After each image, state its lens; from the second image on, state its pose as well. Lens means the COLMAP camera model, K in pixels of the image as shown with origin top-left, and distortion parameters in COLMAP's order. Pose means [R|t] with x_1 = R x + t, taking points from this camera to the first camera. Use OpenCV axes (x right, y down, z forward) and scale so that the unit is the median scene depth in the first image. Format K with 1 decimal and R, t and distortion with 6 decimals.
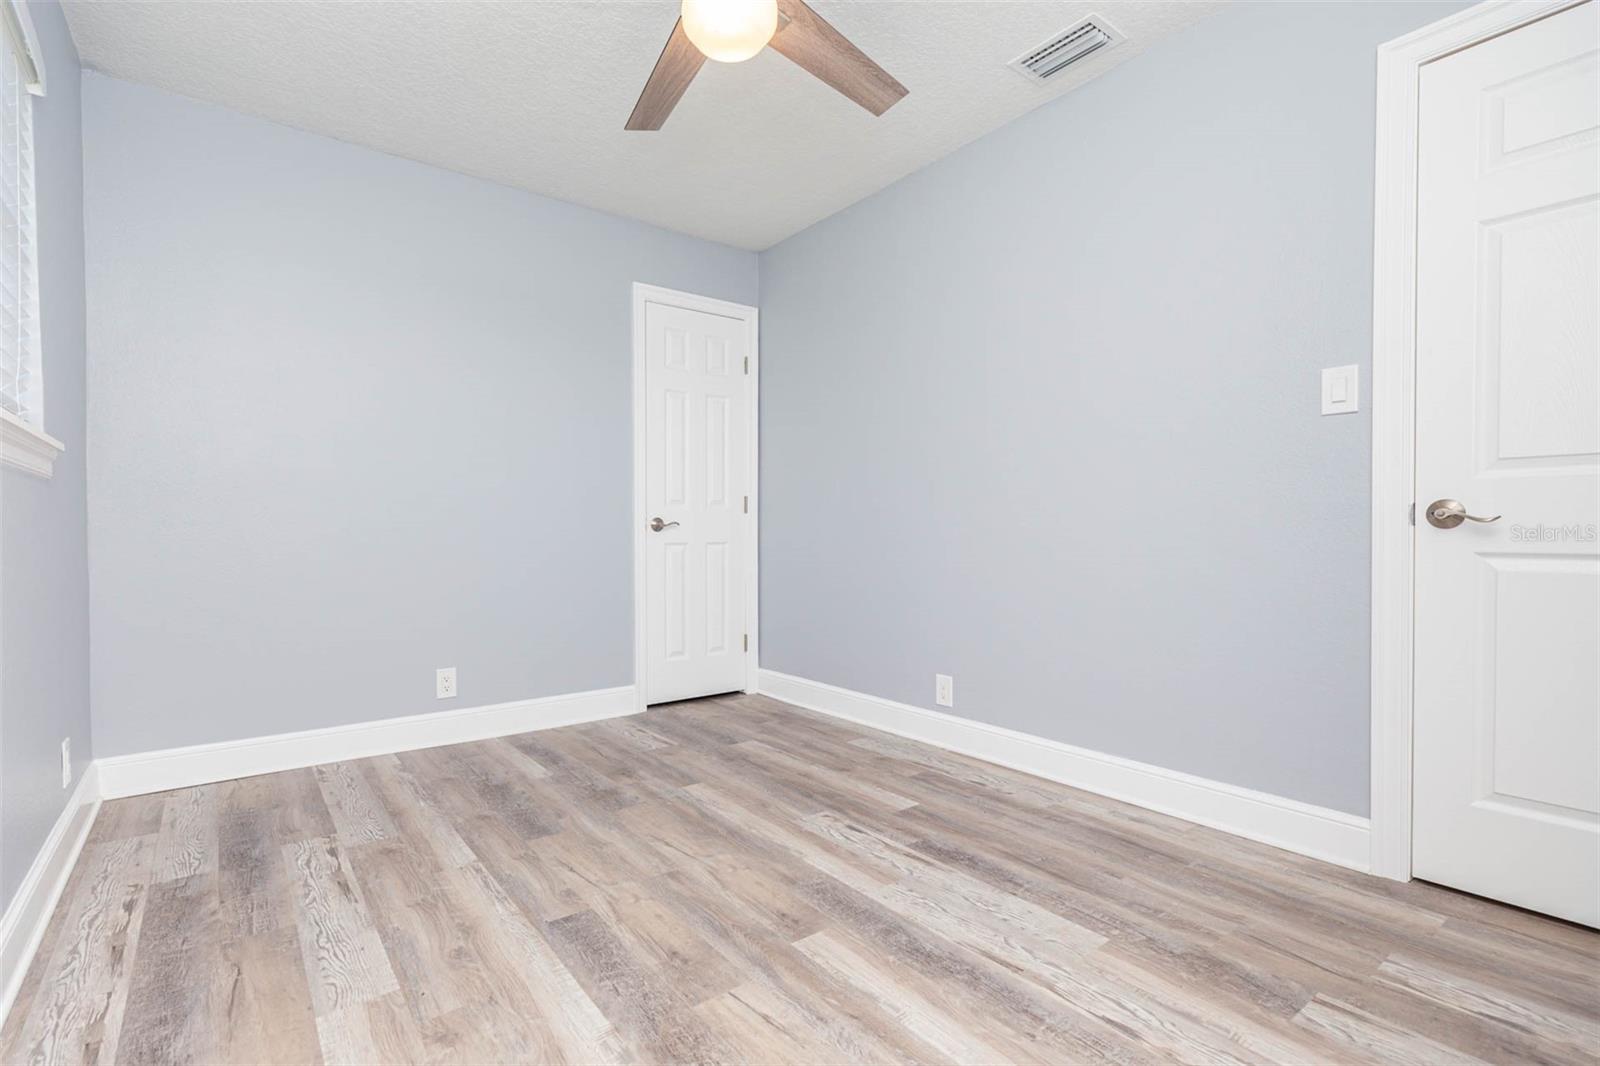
lens RADIAL K [[743.0, 0, 798.9], [0, 743.0, 518.9], [0, 0, 1]] dist [0.001715, 0.000061]
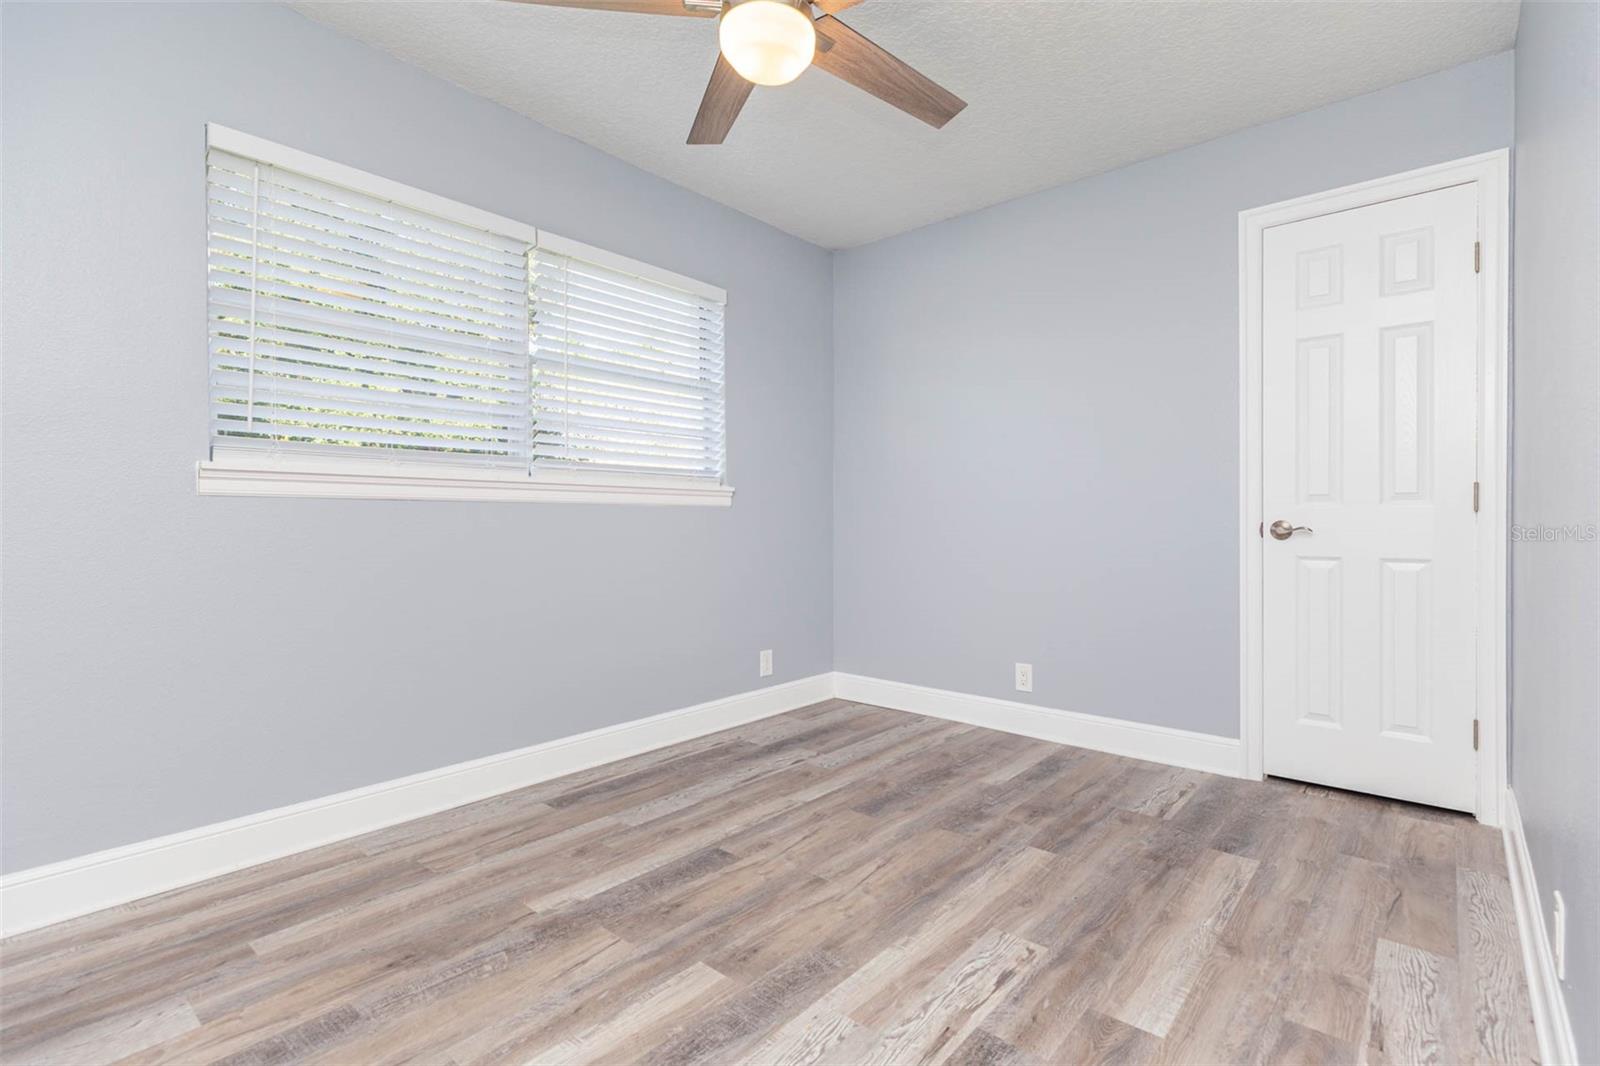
lens RADIAL K [[743.0, 0, 798.9], [0, 743.0, 518.9], [0, 0, 1]] dist [0.001715, 0.000061]
pose [[0.206583, 0.001981, -0.978427, 0.641193], [0.014726, 0.999878, 0.005134, -0.022257], [0.978318, -0.015469, 0.206529, 0.592633]]
